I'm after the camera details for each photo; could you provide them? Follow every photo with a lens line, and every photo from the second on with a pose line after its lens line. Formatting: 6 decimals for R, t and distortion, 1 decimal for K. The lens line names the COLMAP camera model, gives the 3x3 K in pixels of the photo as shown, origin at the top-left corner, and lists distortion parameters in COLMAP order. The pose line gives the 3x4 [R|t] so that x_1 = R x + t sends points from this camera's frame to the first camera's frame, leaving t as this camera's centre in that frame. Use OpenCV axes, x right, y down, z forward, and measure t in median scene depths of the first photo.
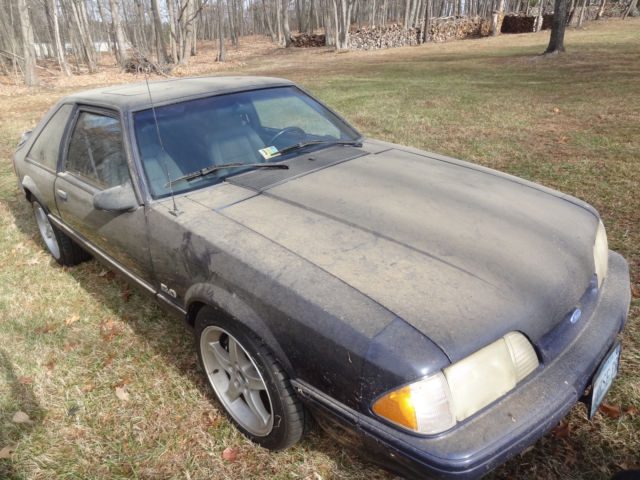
lens RADIAL K [[442.8, 0, 320.2], [0, 442.8, 240.1], [0, 0, 1]] dist [0.010693, -0.004909]
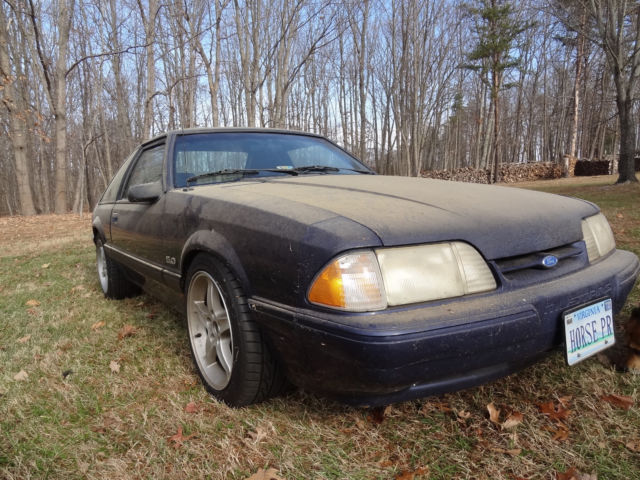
lens RADIAL K [[442.8, 0, 320.0], [0, 442.8, 239.4], [0, 0, 1]] dist [0.010693, -0.004909]
pose [[0.984926, 0.032765, -0.169842, 0.214146], [-0.082434, 0.952133, -0.294359, 0.378574], [0.152068, 0.303923, 0.940482, 0.019113]]
